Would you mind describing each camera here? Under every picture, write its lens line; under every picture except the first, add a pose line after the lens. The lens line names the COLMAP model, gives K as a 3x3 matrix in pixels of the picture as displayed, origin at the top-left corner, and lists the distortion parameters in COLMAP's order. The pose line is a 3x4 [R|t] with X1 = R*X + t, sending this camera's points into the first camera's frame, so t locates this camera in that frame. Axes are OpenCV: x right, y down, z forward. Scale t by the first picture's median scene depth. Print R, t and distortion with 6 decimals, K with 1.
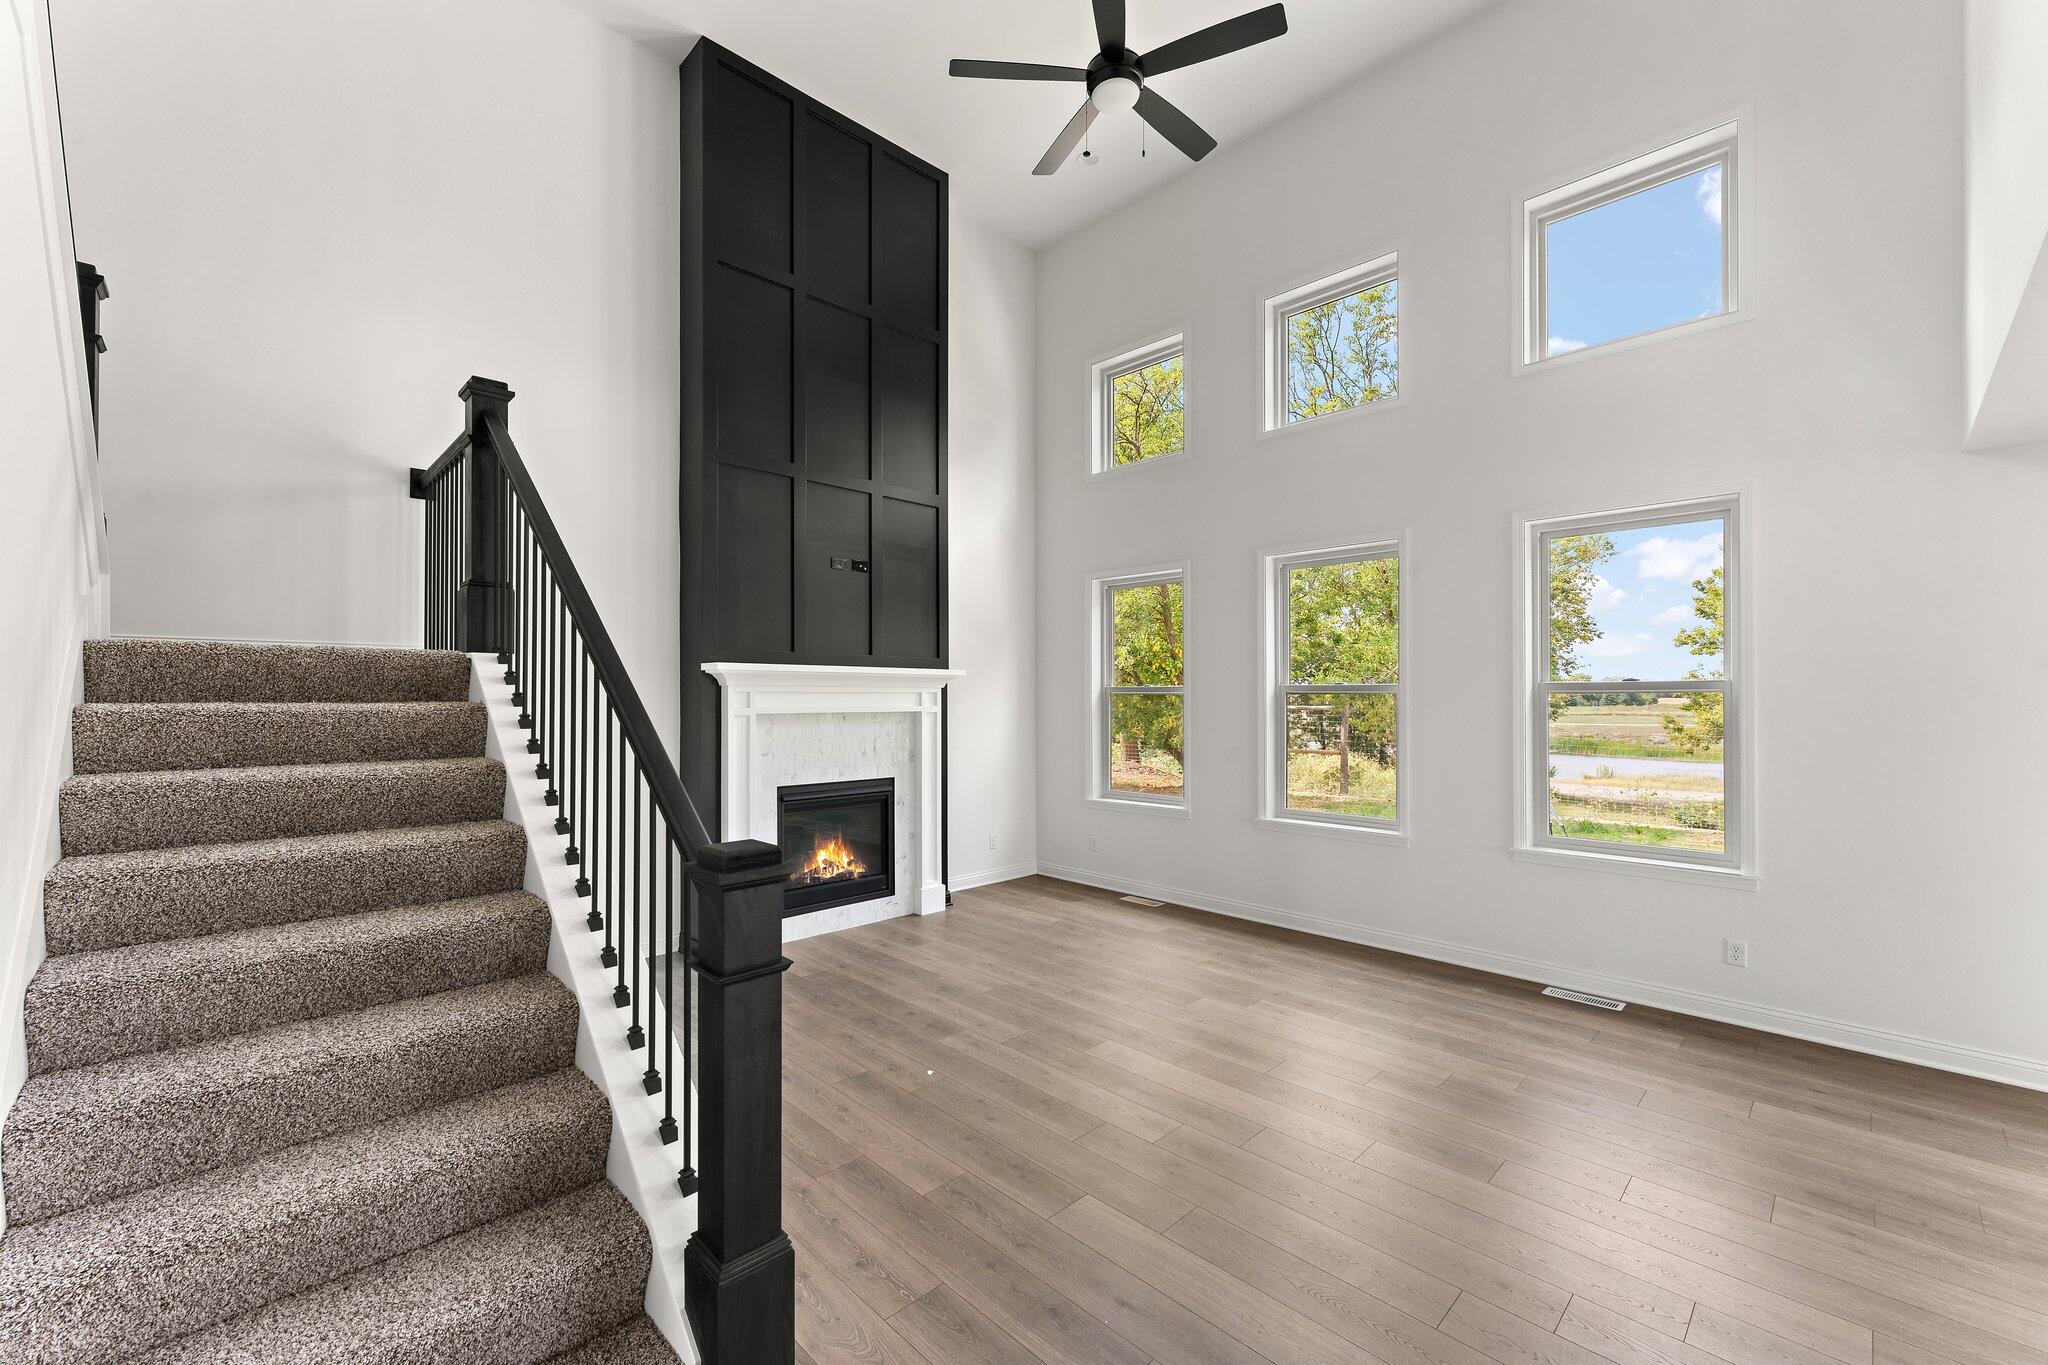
lens RADIAL K [[826.8, 0, 1019.3], [0, 826.8, 693.6], [0, 0, 1]] dist [-0.001413, 0.000050]
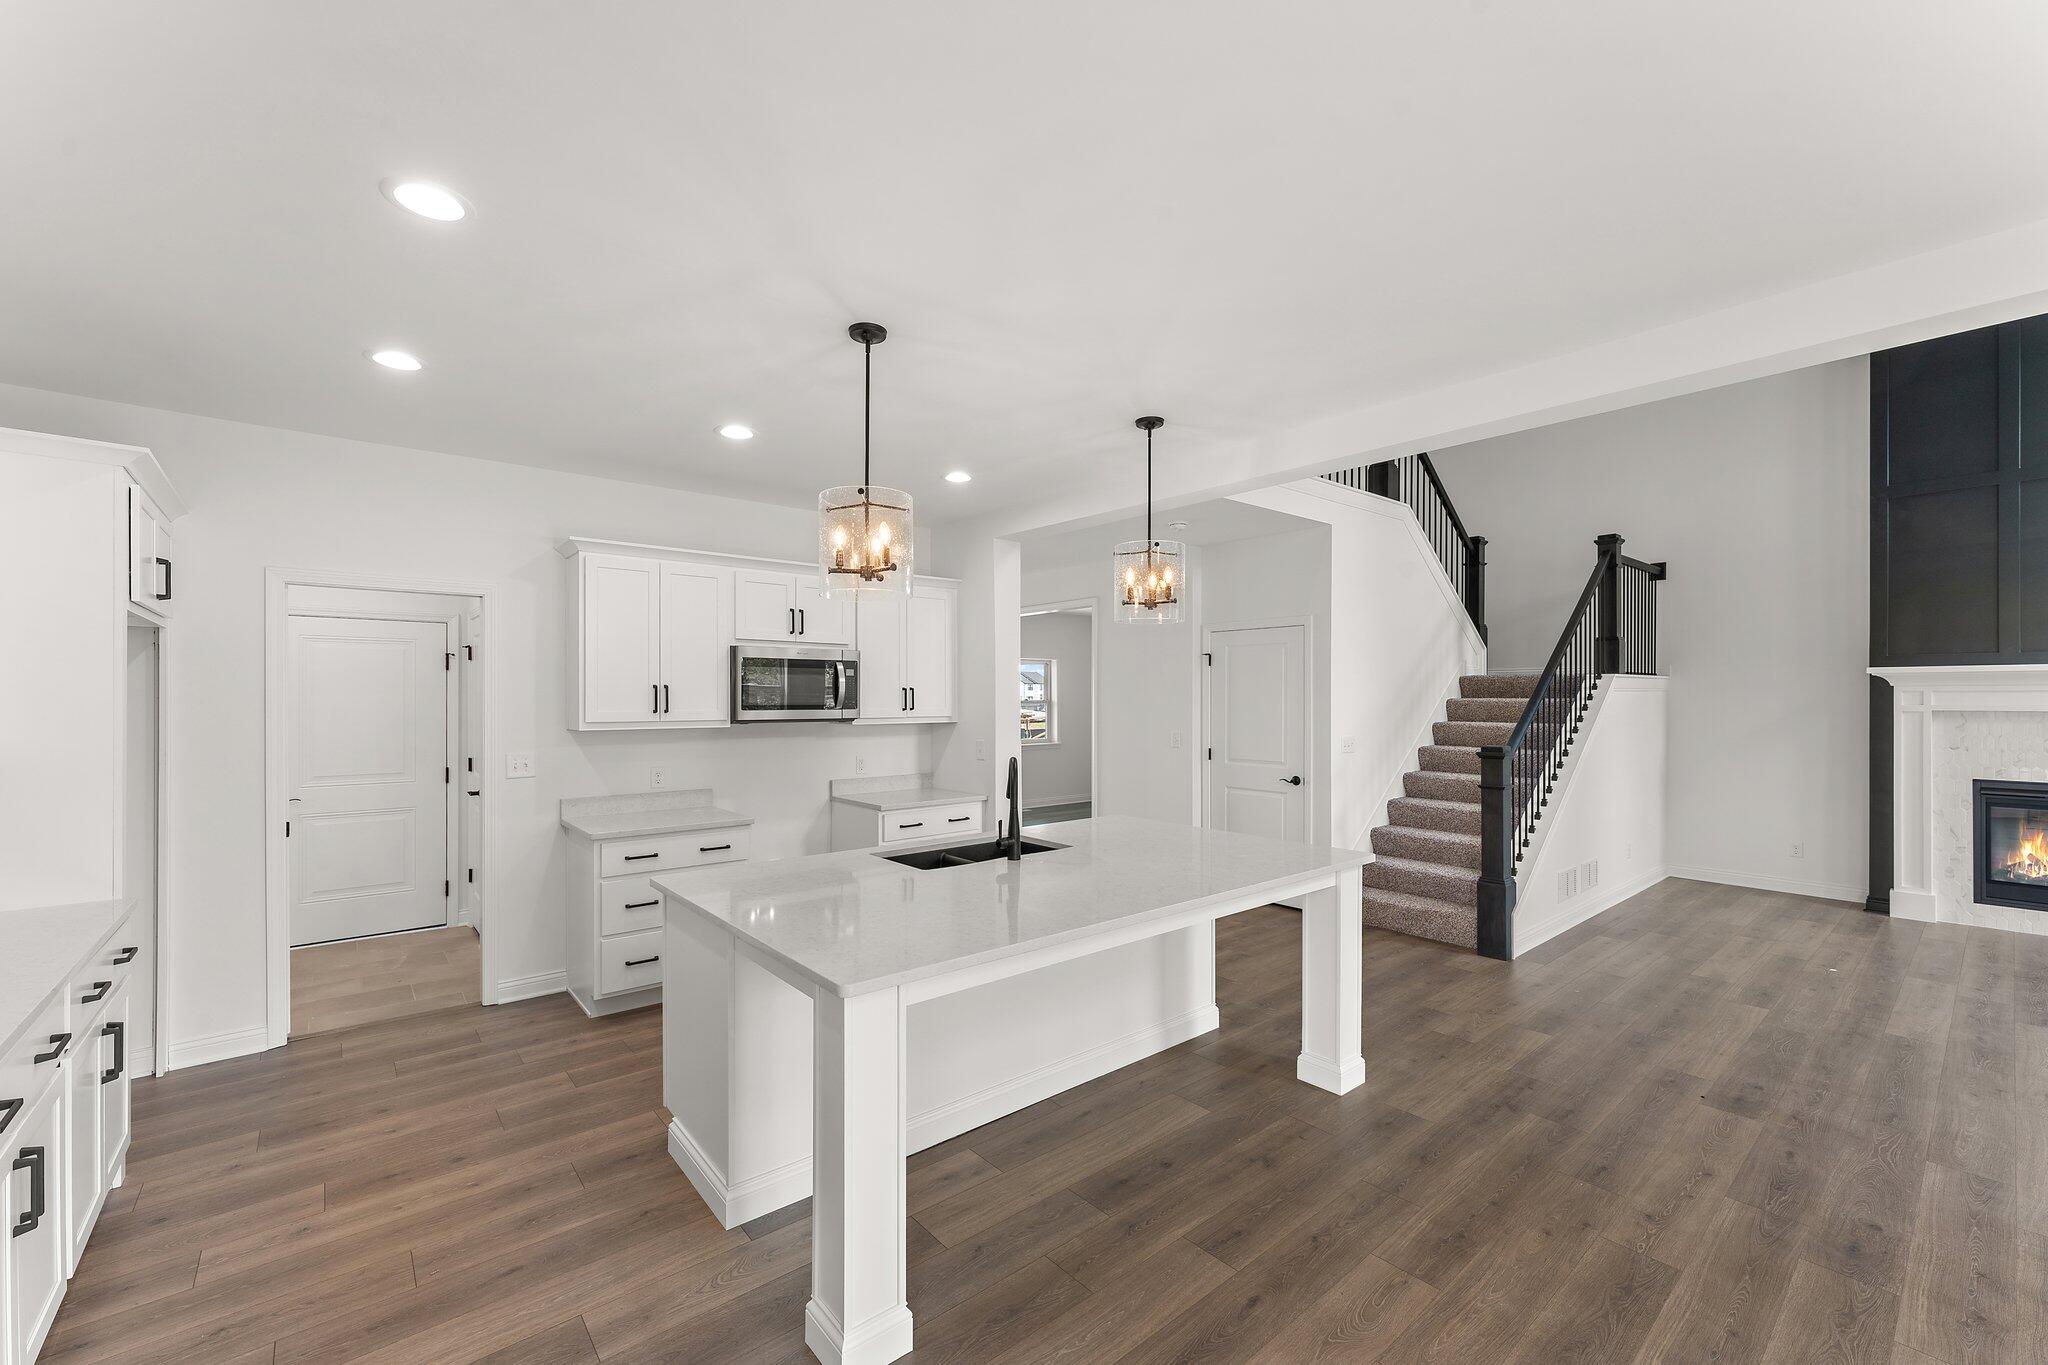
lens RADIAL K [[819.2, 0, 1013.5], [0, 819.2, 698.7], [0, 0, 1]] dist [0.001411, 0.000127]
pose [[-0.081888, 0.003032, -0.996637, 0.978357], [0.004839, 0.999985, 0.002644, -0.000419], [0.996630, -0.004606, -0.081901, -0.173466]]
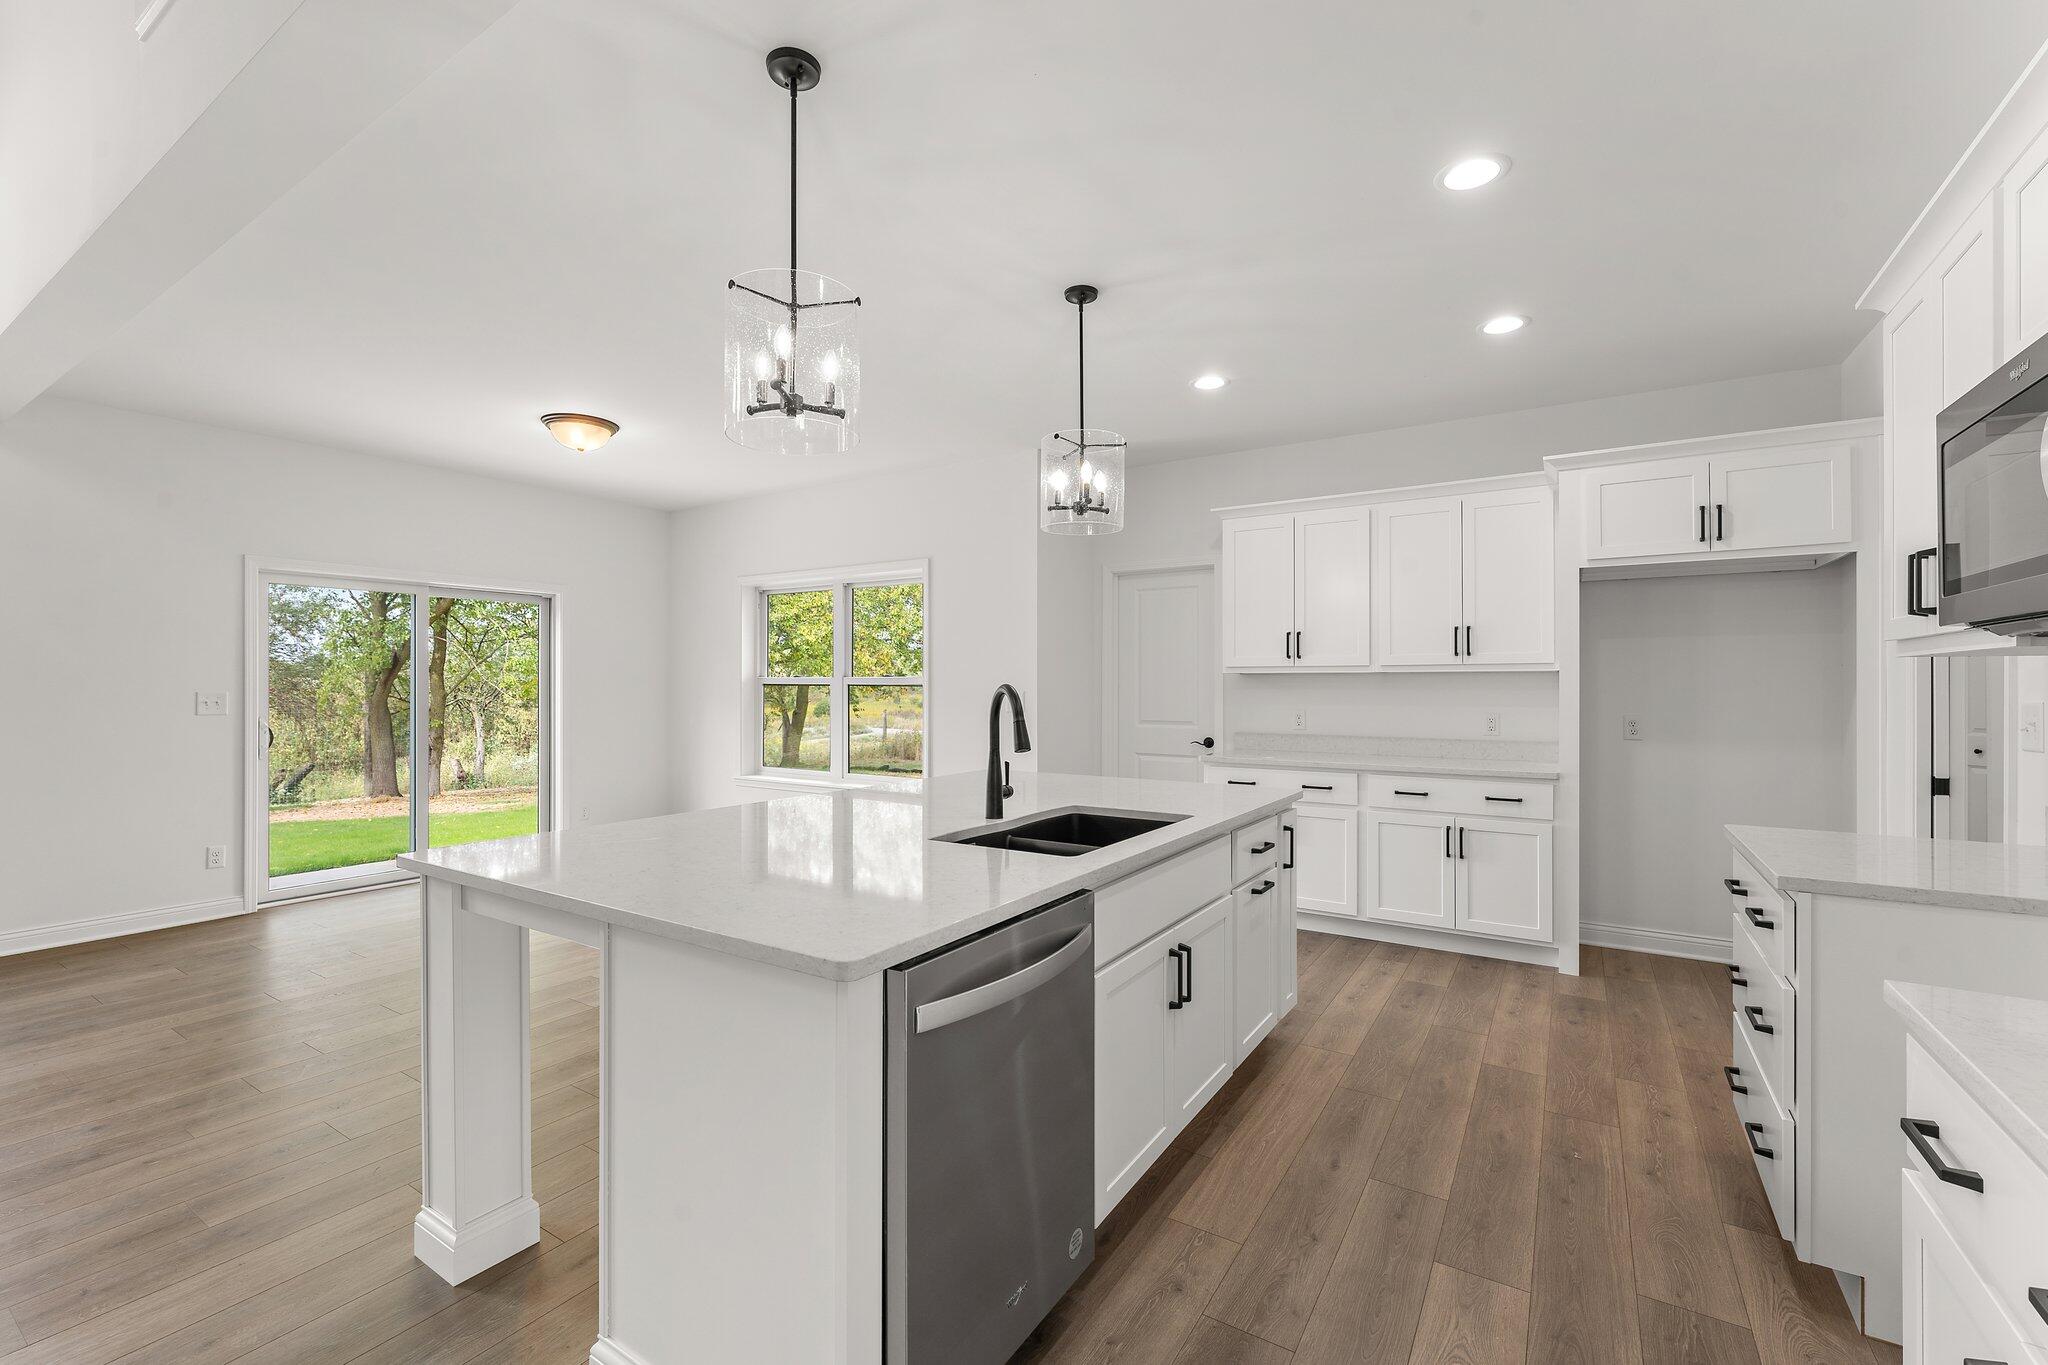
lens RADIAL K [[867.0, 0, 1018.9], [0, 867.0, 681.5], [0, 0, 1]] dist [-0.003310, 0.000693]
pose [[-0.221343, 0.003889, 0.975188, -0.231518], [-0.004395, 0.999978, -0.004986, 0.052580], [-0.975186, -0.005390, -0.221321, -0.124429]]
